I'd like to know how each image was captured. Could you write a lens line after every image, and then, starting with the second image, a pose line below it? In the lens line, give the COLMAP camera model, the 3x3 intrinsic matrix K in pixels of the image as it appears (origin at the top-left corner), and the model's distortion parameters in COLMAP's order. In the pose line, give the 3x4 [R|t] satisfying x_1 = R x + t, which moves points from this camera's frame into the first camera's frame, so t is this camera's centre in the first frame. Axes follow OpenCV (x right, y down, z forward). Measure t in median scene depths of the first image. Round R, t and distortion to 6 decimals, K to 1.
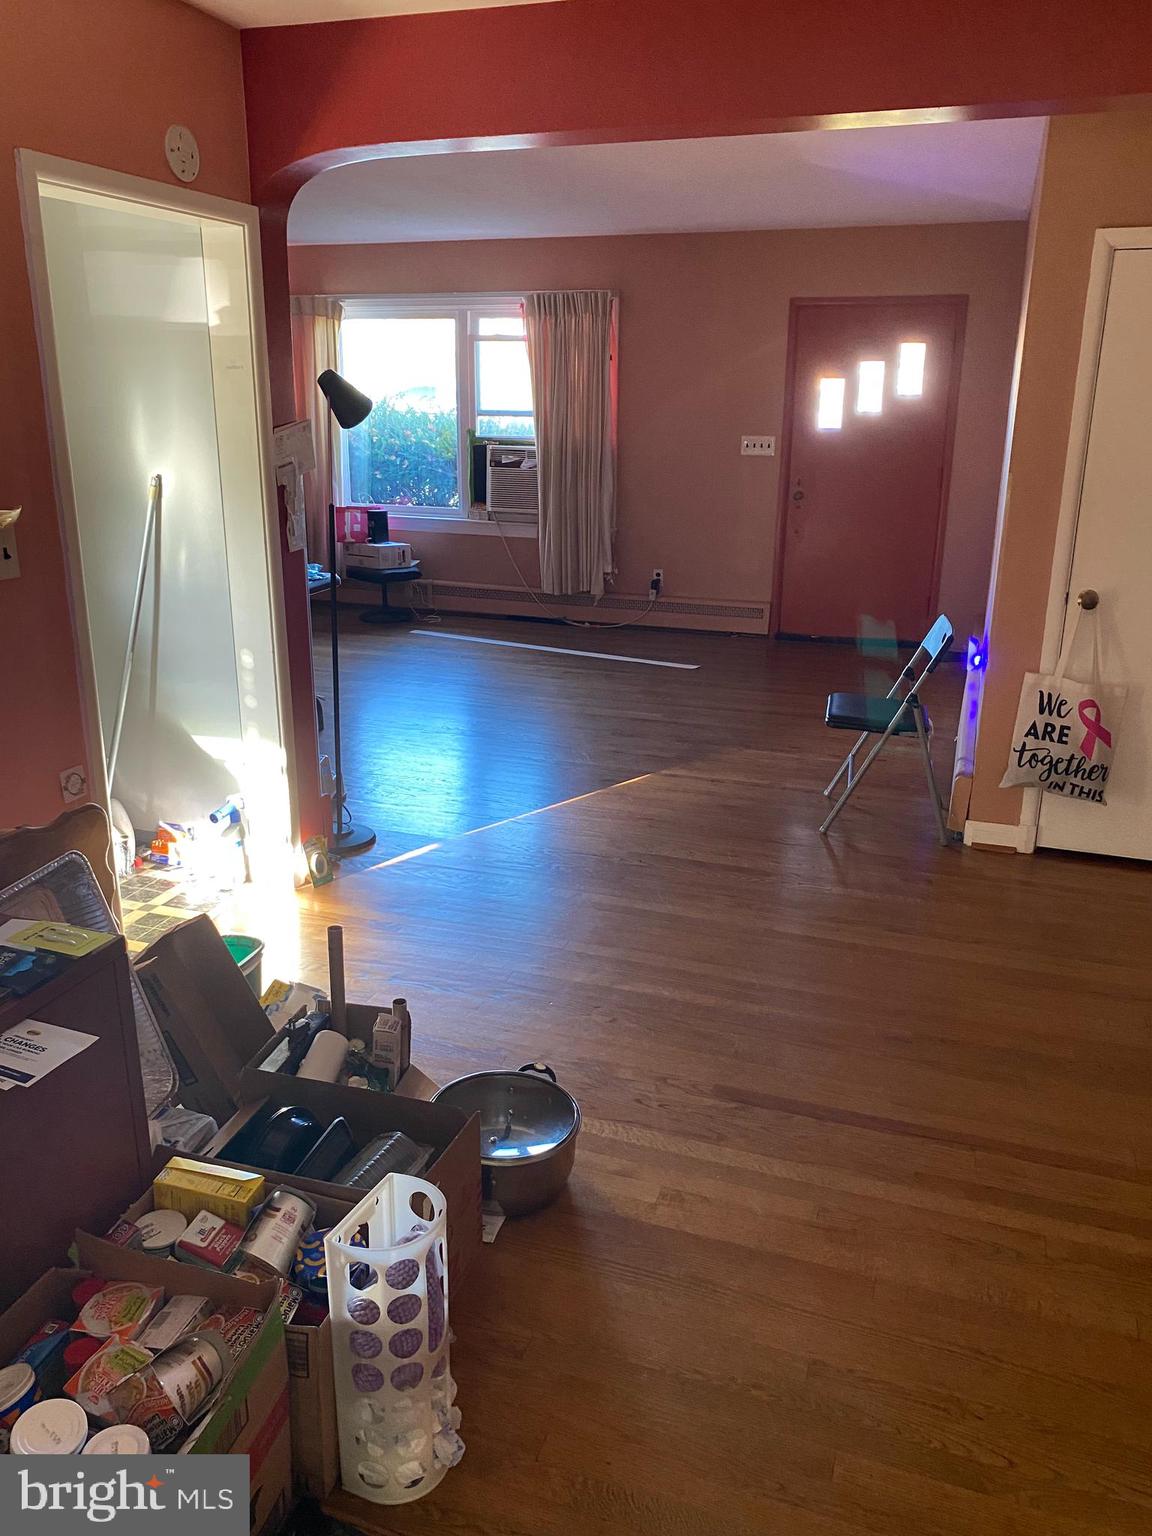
lens RADIAL K [[1154.2, 0, 573.5], [0, 1154.2, 747.7], [0, 0, 1]] dist [0.008789, -0.057679]
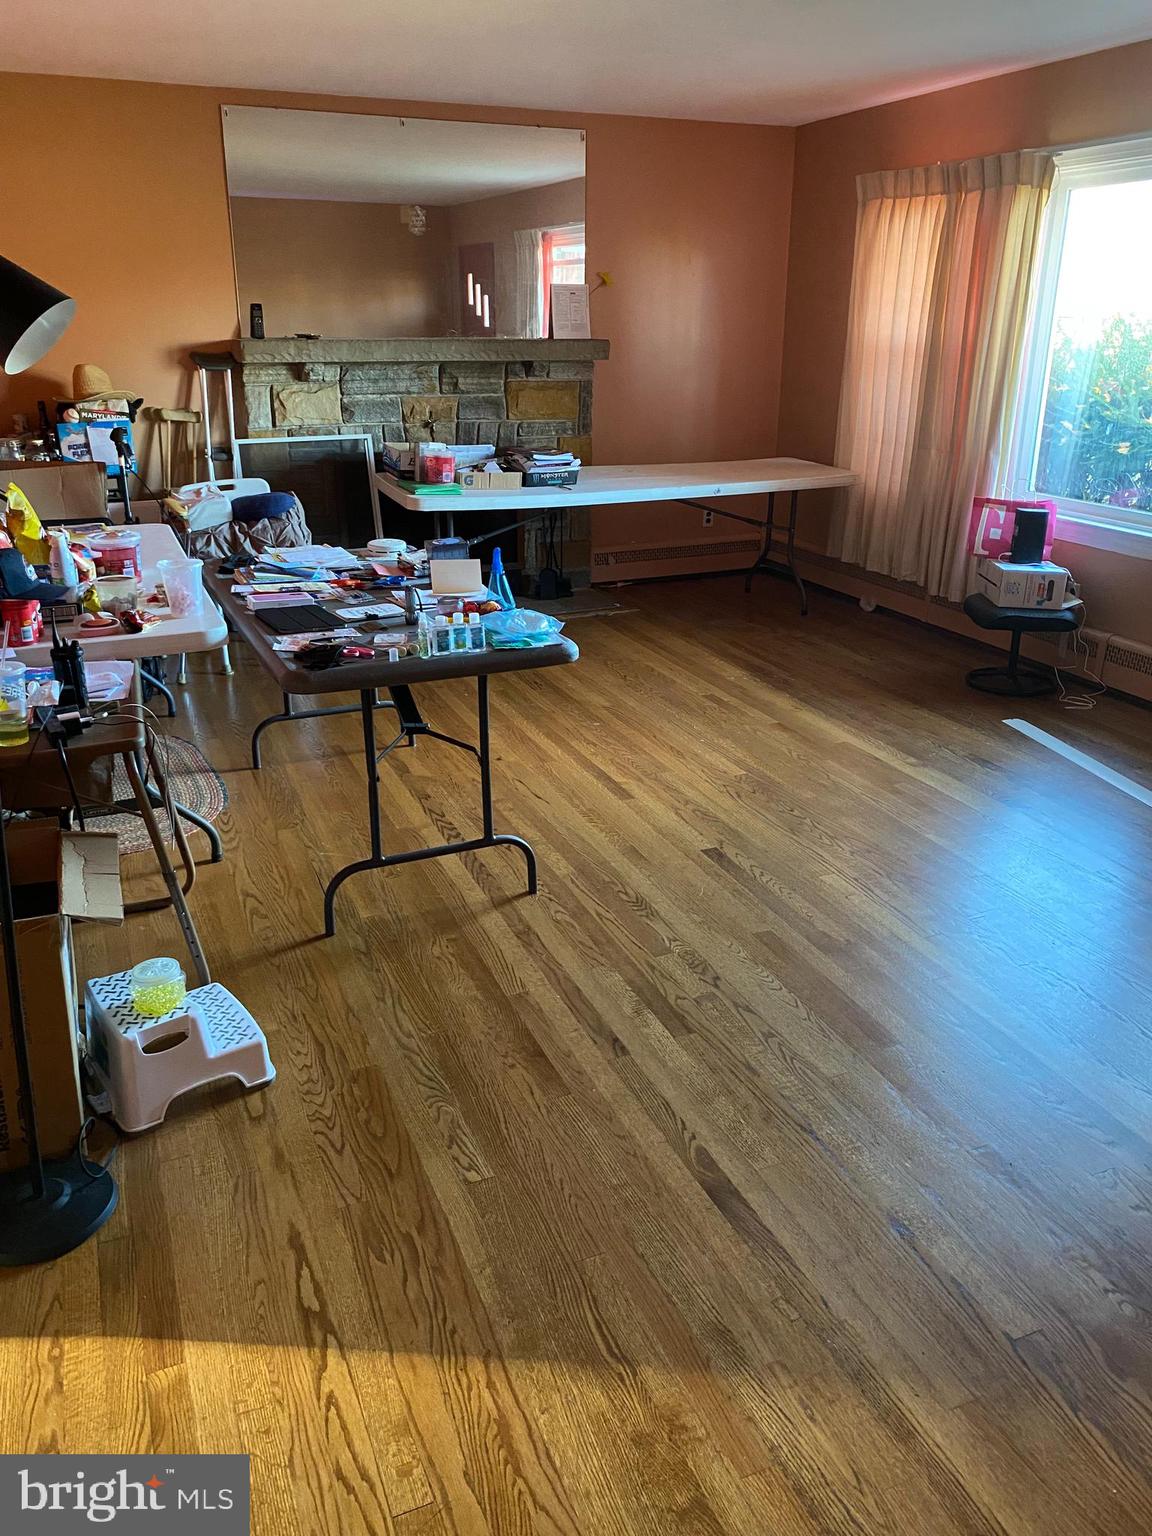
lens RADIAL K [[1155.6, 0, 576.6], [0, 1155.6, 765.6], [0, 0, 1]] dist [-0.000573, -0.001513]
pose [[0.677552, 0.262875, -0.686892, 0.121317], [-0.217088, 0.963813, 0.154718, -0.117521], [0.702707, 0.044287, 0.710100, 0.404330]]
